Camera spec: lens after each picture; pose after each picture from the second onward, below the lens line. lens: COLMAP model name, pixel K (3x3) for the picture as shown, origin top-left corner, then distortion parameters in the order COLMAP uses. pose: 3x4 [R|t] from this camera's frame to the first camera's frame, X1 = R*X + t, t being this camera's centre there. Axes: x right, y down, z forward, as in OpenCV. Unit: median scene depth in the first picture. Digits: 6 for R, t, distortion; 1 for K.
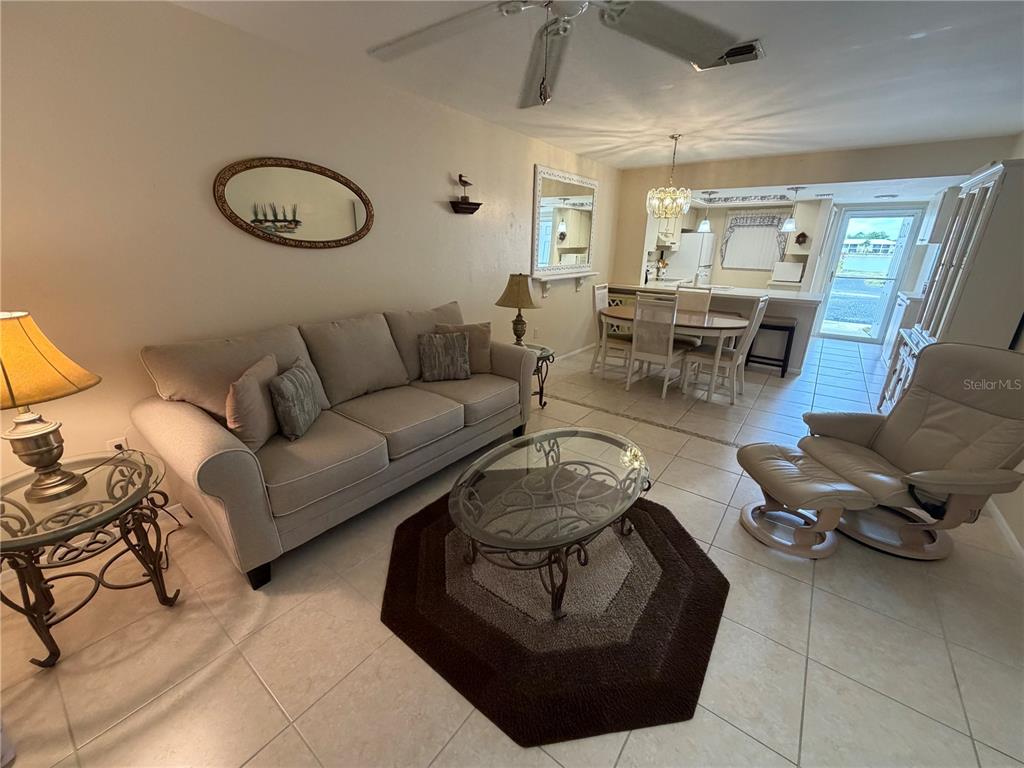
lens RADIAL K [[409.9, 0, 510.5], [0, 409.9, 385.6], [0, 0, 1]] dist [0.000645, 0.000066]
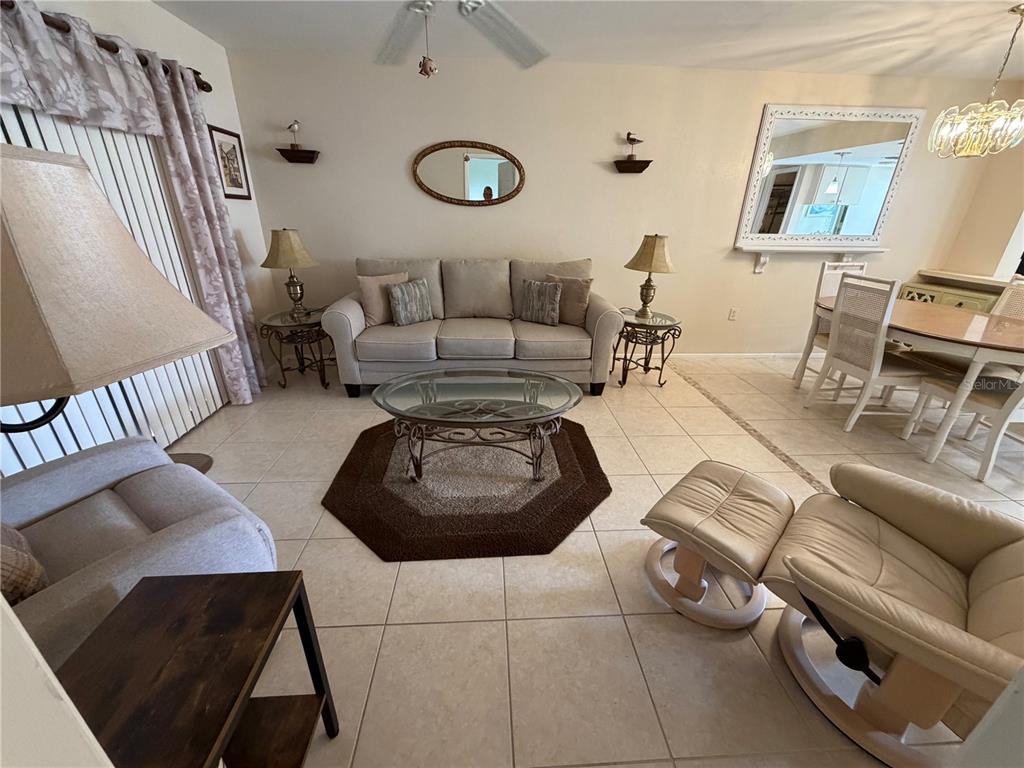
lens RADIAL K [[409.9, 0, 510.5], [0, 409.9, 385.6], [0, 0, 1]] dist [0.000645, 0.000066]
pose [[0.650000, 0.291174, -0.701939, 0.557289], [-0.255411, 0.953656, 0.159078, -0.007636], [0.715727, 0.075883, 0.694245, 0.134432]]
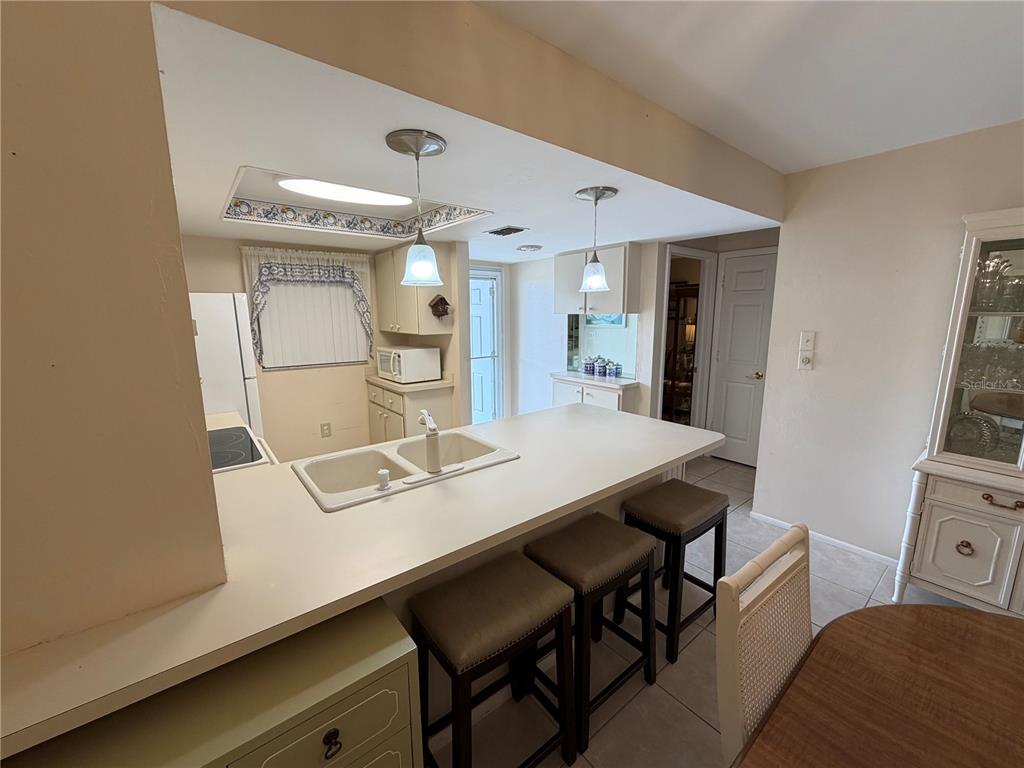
lens RADIAL K [[409.9, 0, 510.5], [0, 409.9, 385.6], [0, 0, 1]] dist [0.000645, 0.000066]
pose [[0.248920, -0.193211, 0.949057, 0.337063], [0.328965, 0.938511, 0.104782, -0.513088], [-0.910945, 0.286124, 0.297174, 1.399576]]
